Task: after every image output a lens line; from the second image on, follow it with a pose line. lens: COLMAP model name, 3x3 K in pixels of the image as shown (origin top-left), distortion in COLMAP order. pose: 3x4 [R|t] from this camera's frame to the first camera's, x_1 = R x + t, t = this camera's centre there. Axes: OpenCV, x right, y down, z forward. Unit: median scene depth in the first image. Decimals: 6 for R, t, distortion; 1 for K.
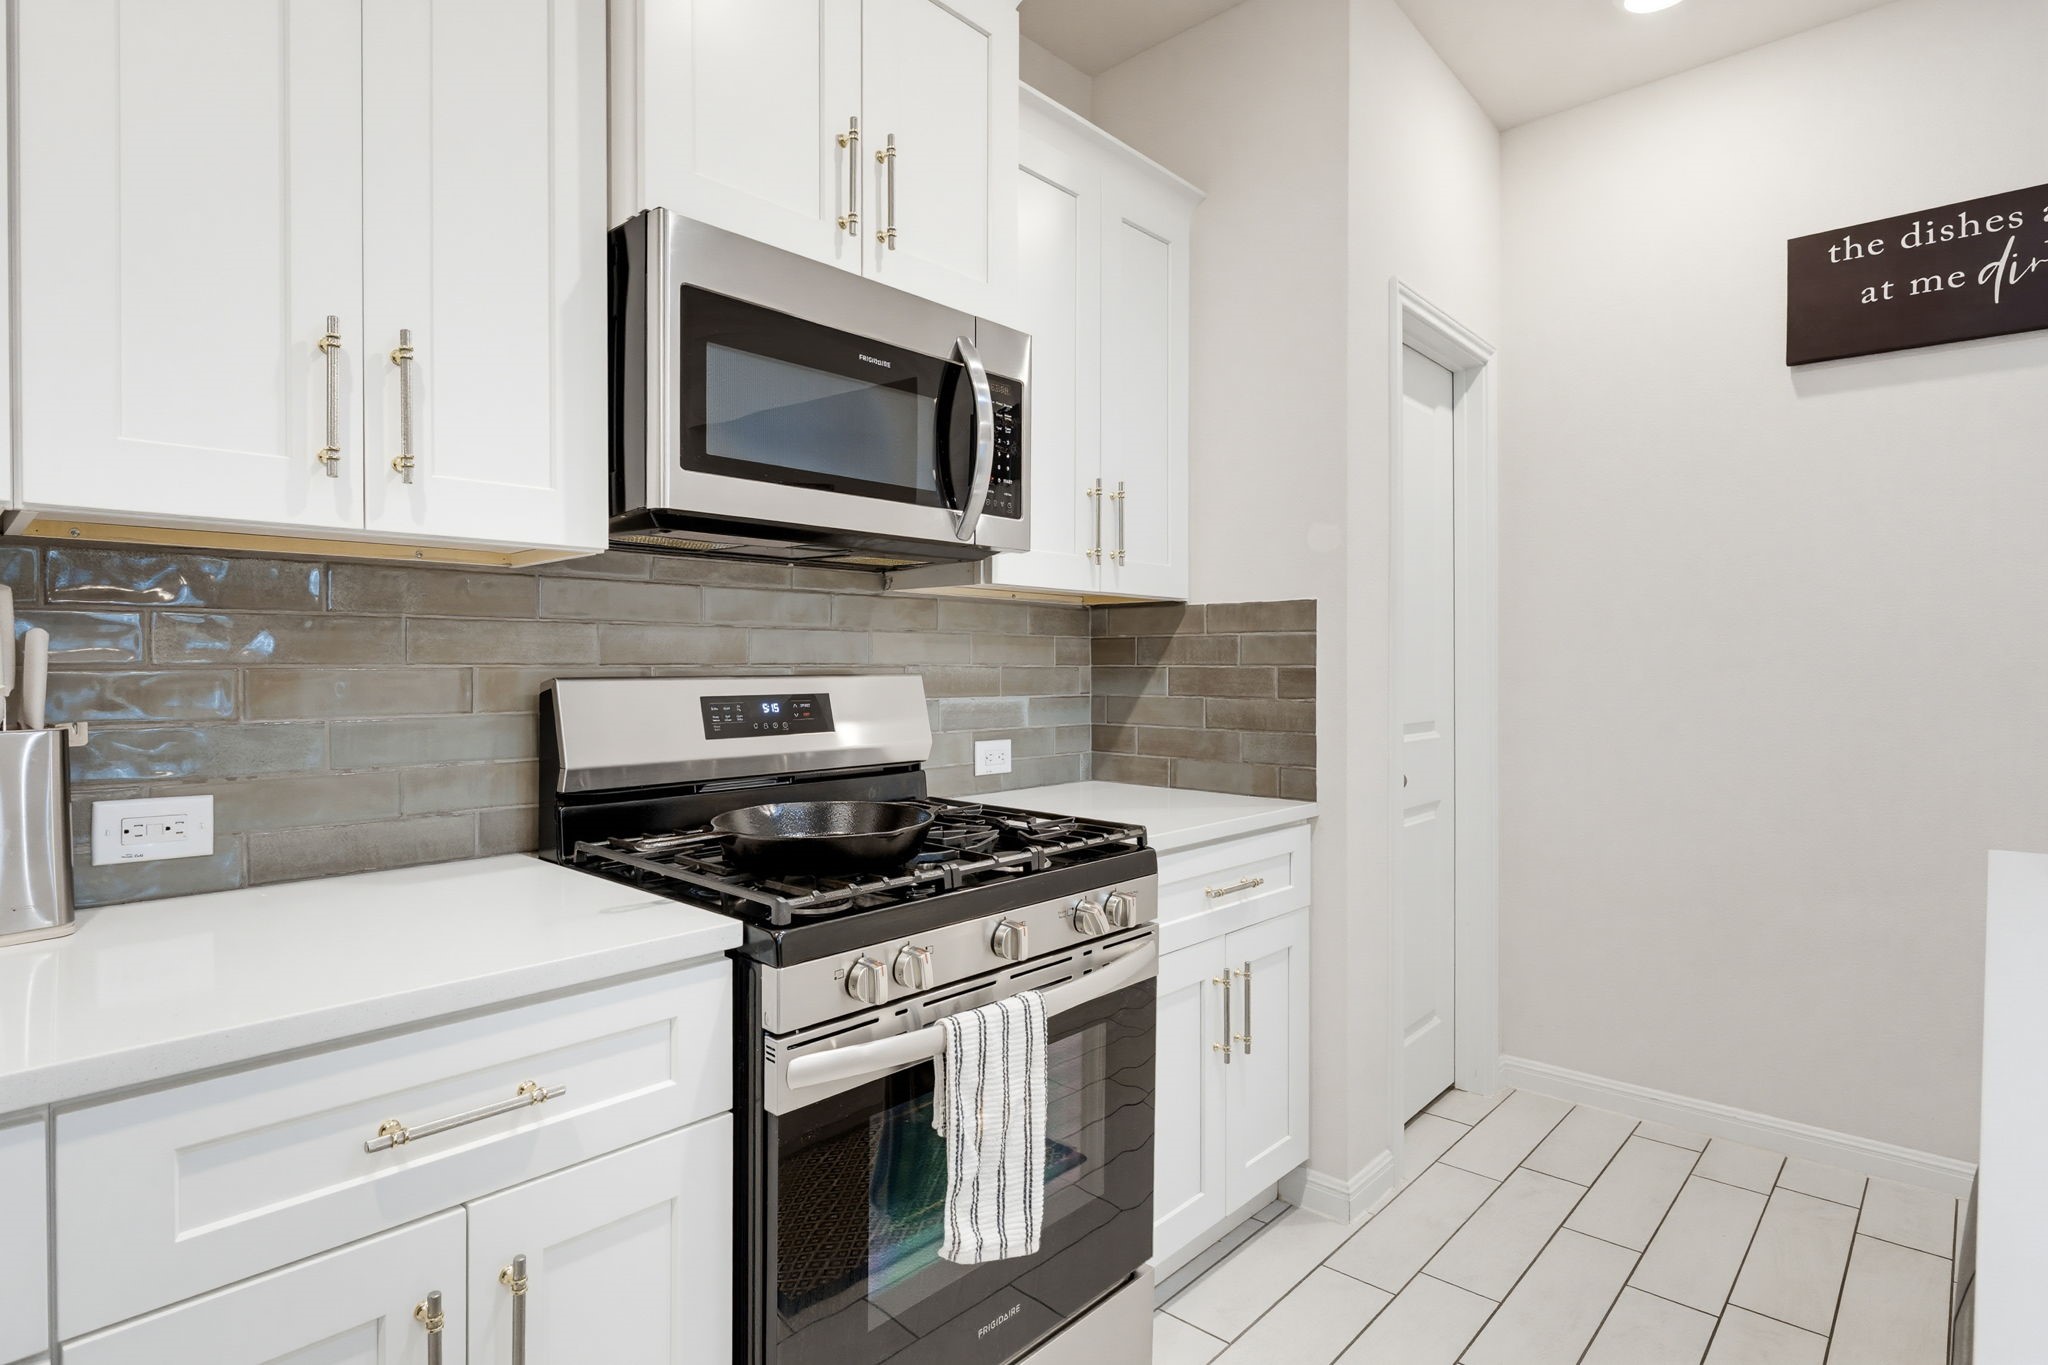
lens RADIAL K [[1068.0, 0, 1024.0], [0, 1068.0, 682.5], [0, 0, 1]] dist [-0.001197, -0.000021]
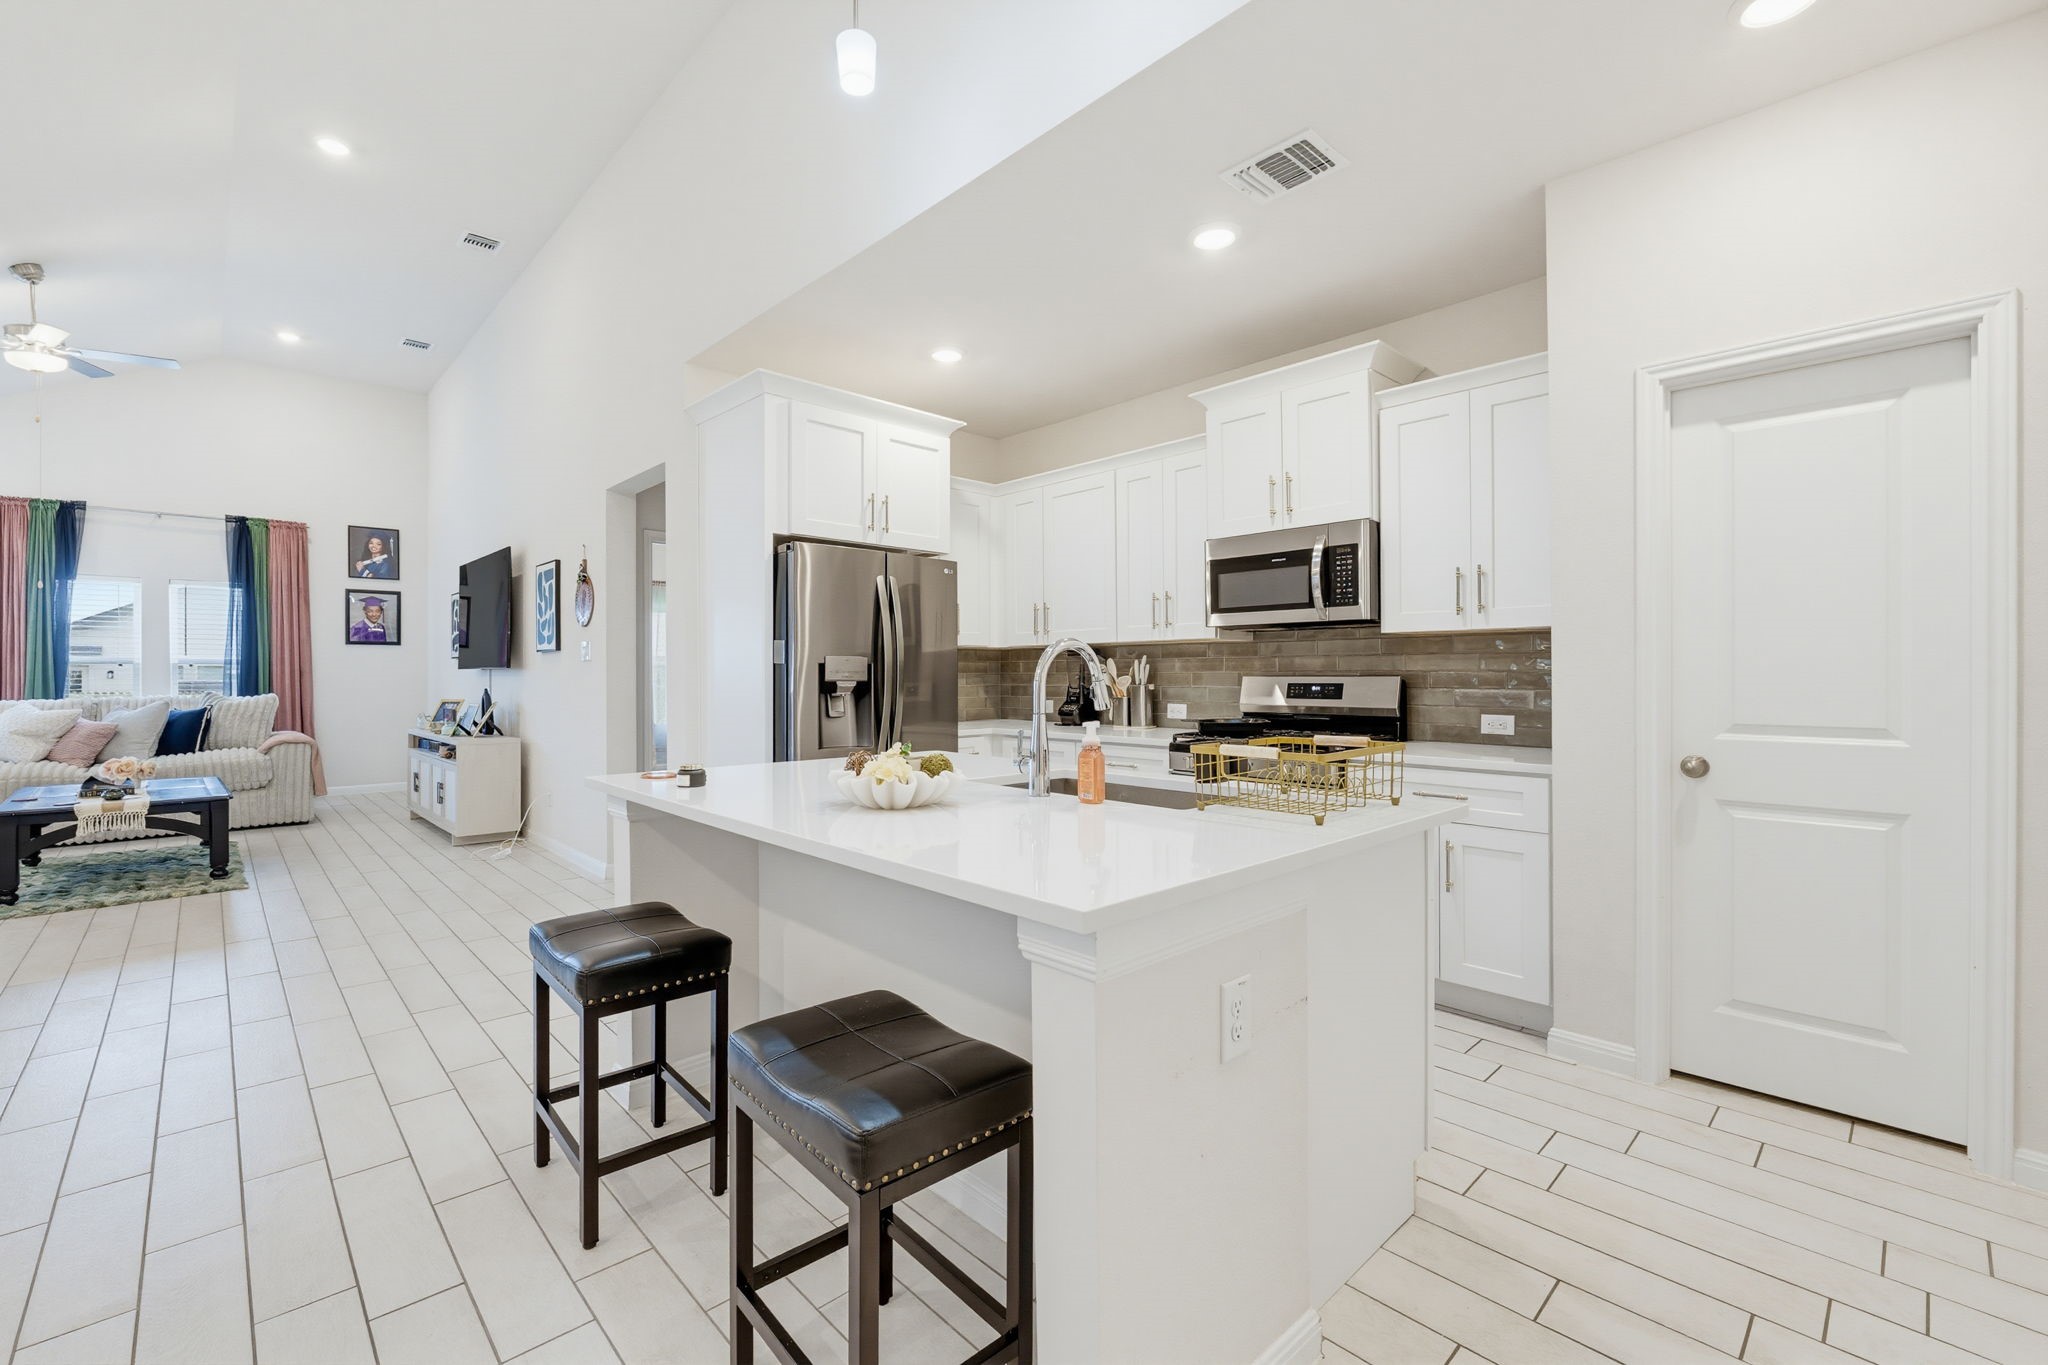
lens RADIAL K [[861.5, 0, 1010.1], [0, 861.5, 675.6], [0, 0, 1]] dist [-0.002875, -0.000311]
pose [[-0.074540, 0.007579, -0.997189, 1.856077], [-0.009494, 0.999920, 0.008309, -0.016364], [0.997173, 0.010087, -0.074462, 0.427413]]
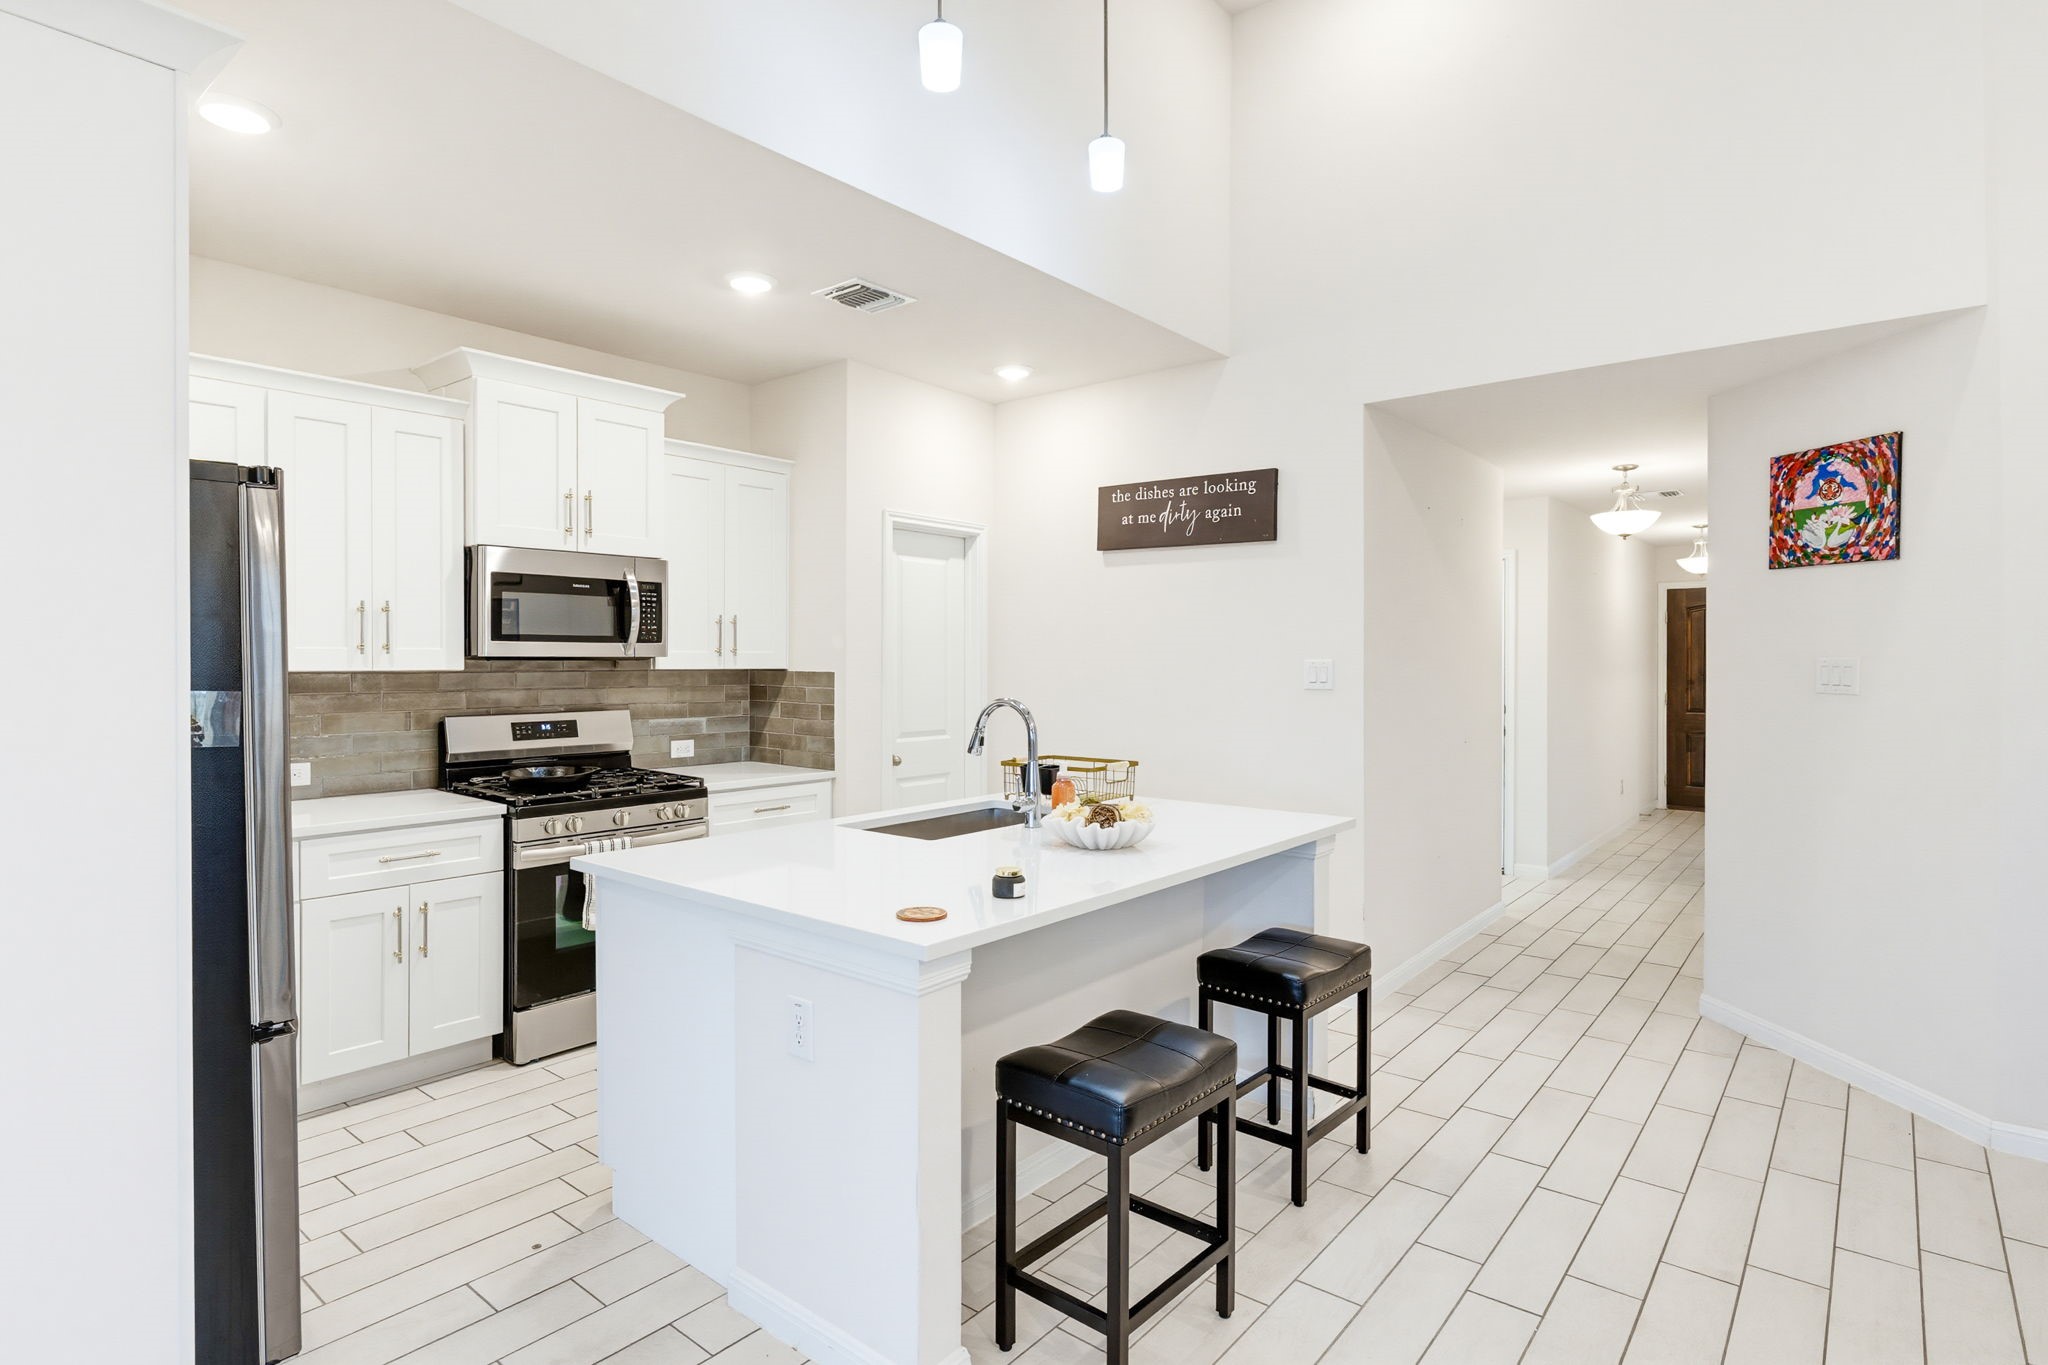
lens RADIAL K [[1047.5, 0, 1024.0], [0, 1047.5, 682.5], [0, 0, 1]] dist [-0.000204, 0.000020]
pose [[0.998268, 0.005712, 0.058547, 0.642427], [-0.006112, 0.999959, 0.006649, -0.091073], [-0.058507, -0.006995, 0.998263, -1.271742]]
